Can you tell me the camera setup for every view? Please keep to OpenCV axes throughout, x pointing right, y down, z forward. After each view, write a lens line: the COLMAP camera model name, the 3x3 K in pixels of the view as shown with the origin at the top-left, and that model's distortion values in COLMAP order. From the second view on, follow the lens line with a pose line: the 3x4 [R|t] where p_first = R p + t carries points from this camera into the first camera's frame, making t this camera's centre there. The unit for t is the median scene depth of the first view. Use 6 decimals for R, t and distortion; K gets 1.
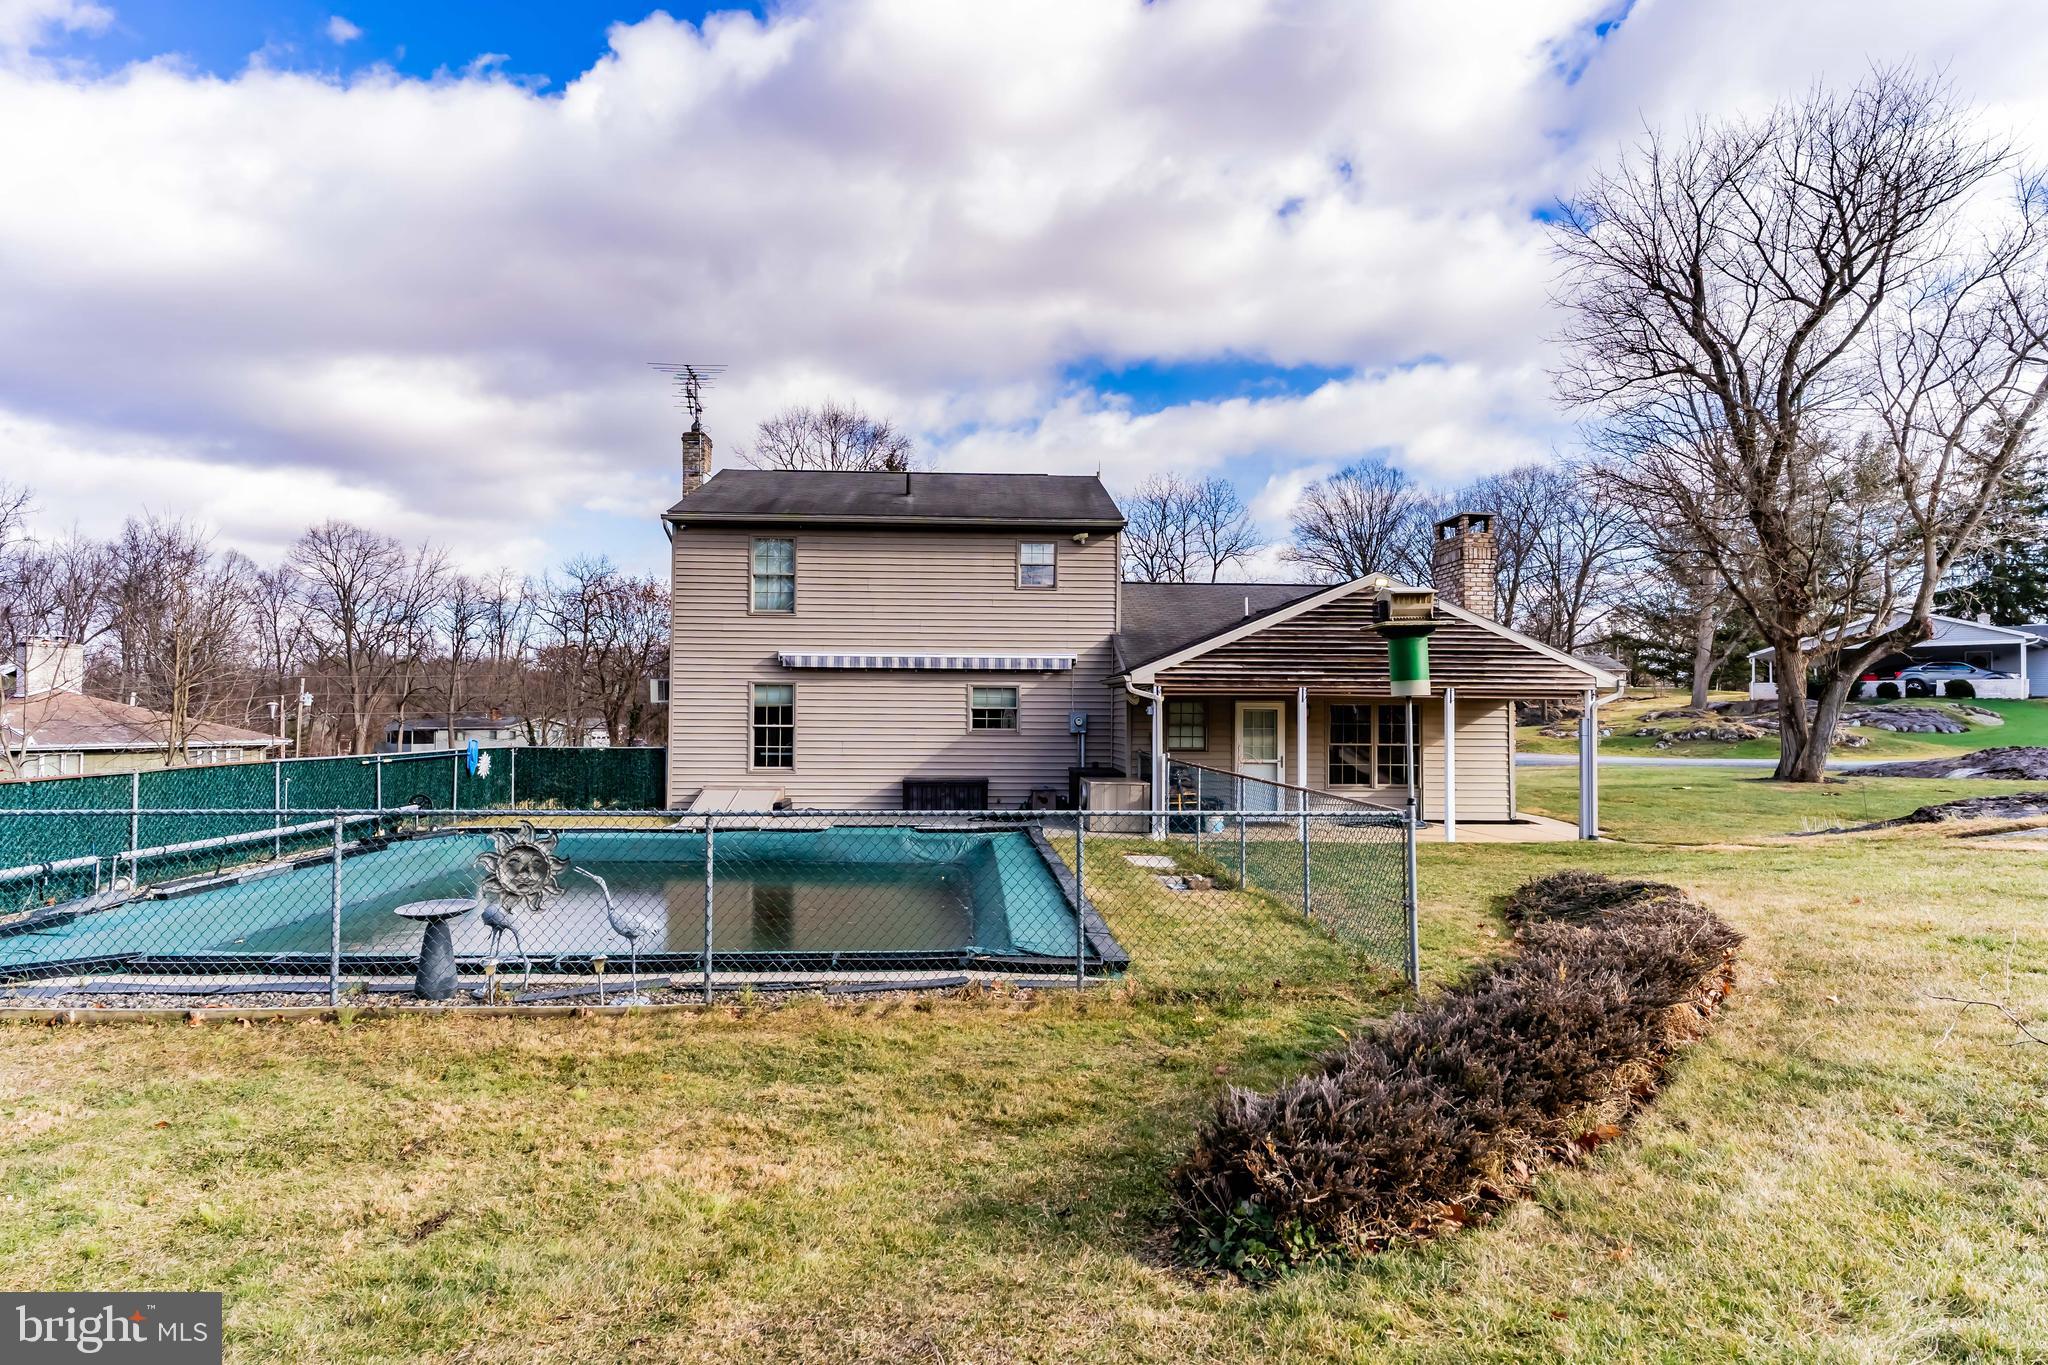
lens RADIAL K [[1062.2, 0, 1017.6], [0, 1062.2, 677.5], [0, 0, 1]] dist [-0.002382, 0.000201]
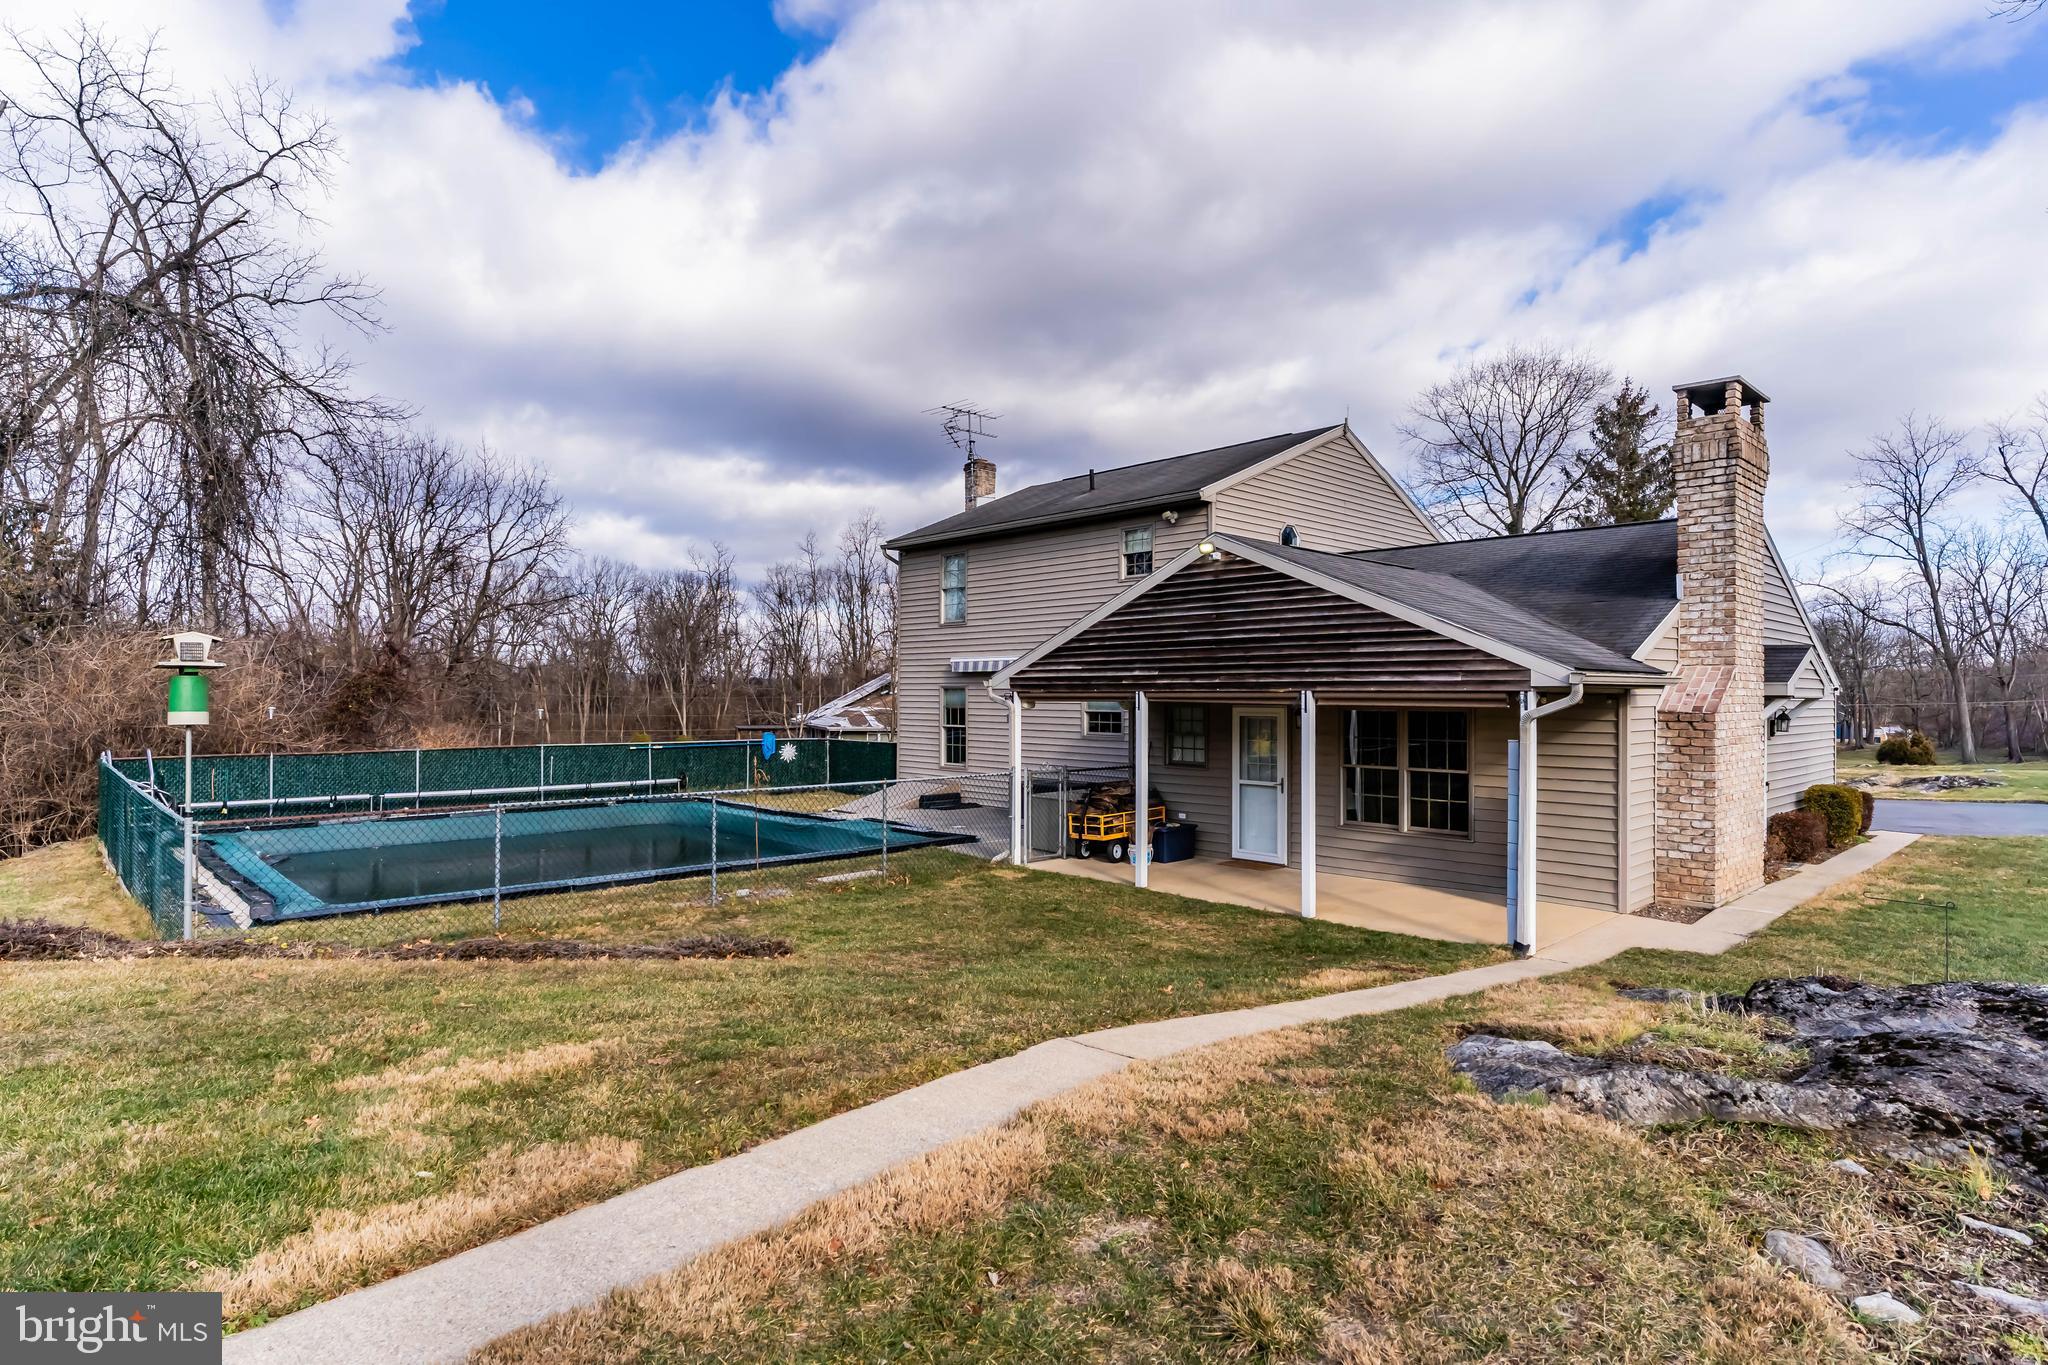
lens RADIAL K [[1062.2, 0, 1017.6], [0, 1062.2, 677.5], [0, 0, 1]] dist [-0.002382, 0.000201]
pose [[0.659901, -0.015974, -0.751183, 0.640488], [0.024633, 0.999696, 0.000382, -0.003130], [0.750949, -0.018756, 0.660094, 0.323729]]
